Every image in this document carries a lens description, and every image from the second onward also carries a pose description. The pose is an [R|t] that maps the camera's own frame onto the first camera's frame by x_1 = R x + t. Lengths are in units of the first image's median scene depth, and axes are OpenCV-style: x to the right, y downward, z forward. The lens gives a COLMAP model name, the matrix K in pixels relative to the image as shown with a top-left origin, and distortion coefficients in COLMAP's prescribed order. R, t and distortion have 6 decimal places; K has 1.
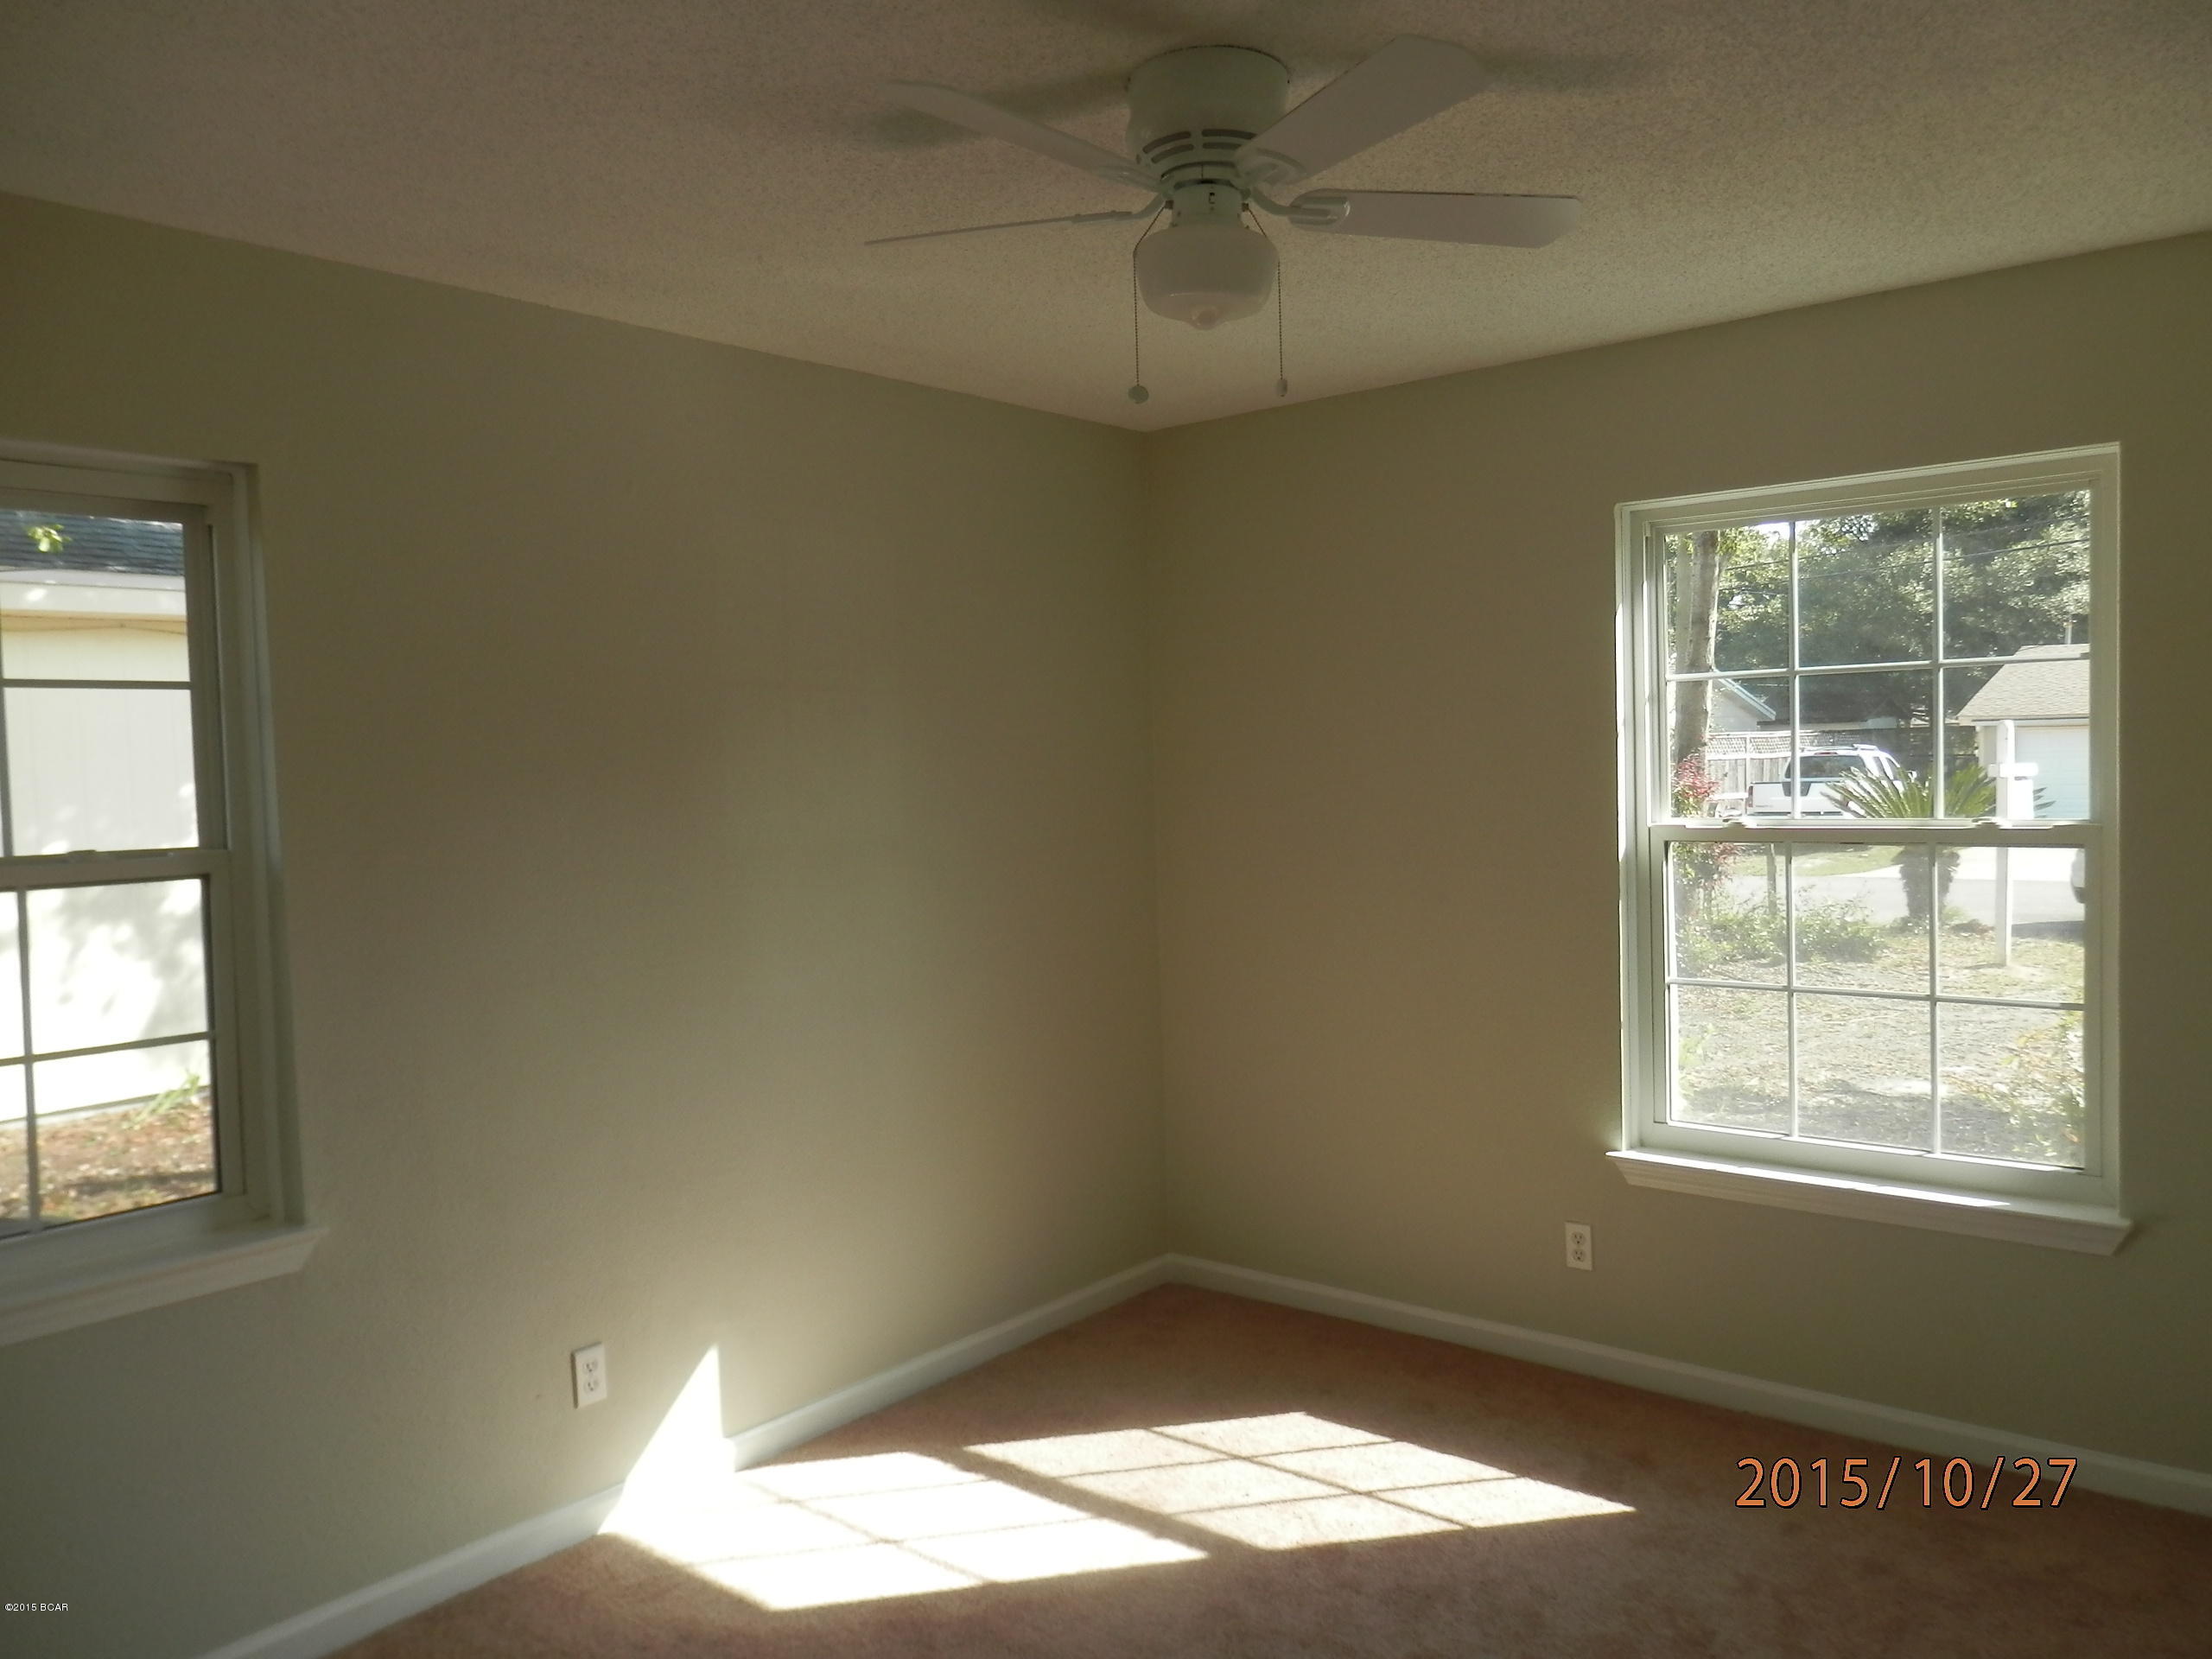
lens RADIAL K [[1651.9, 0, 1105.6], [0, 1651.9, 834.6], [0, 0, 1]] dist [-0.016356, 0.017960]
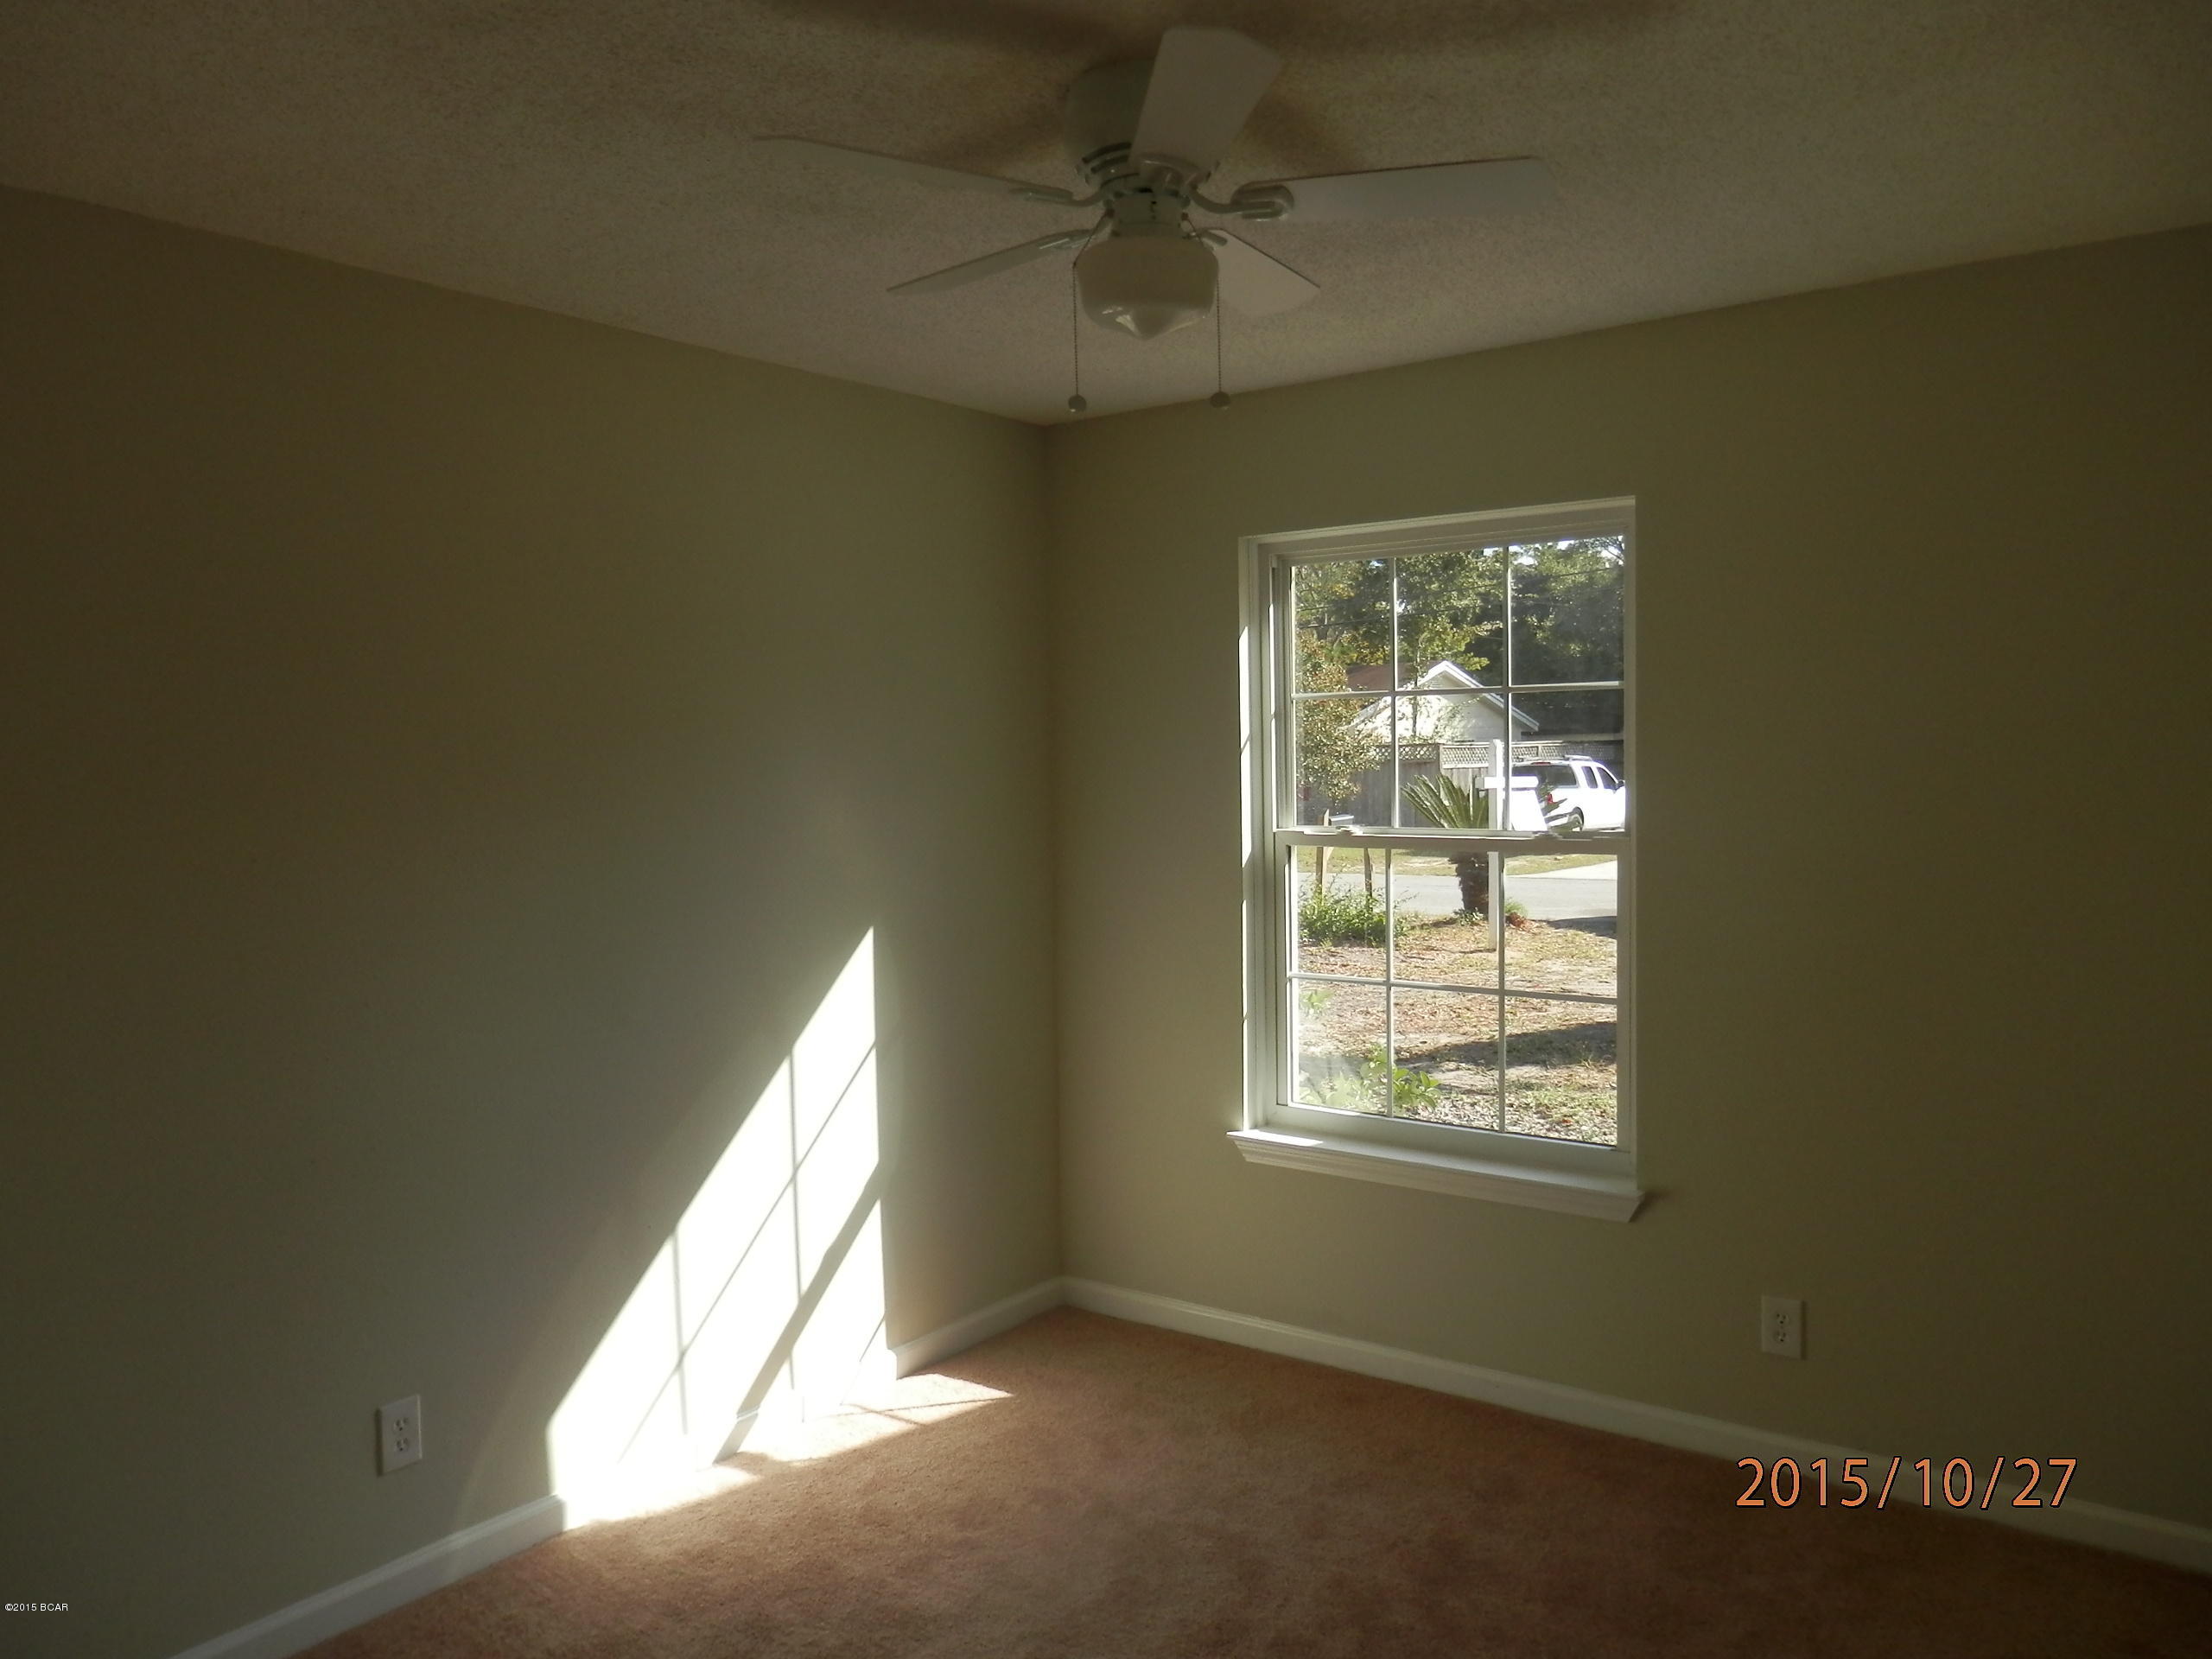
lens RADIAL K [[1651.9, 0, 1105.9], [0, 1651.9, 821.7], [0, 0, 1]] dist [-0.016356, 0.017960]
pose [[0.999948, 0.003501, 0.009561, 0.207638], [-0.003433, 0.999968, -0.007194, -0.004078], [-0.009586, 0.007161, 0.999928, -0.090504]]
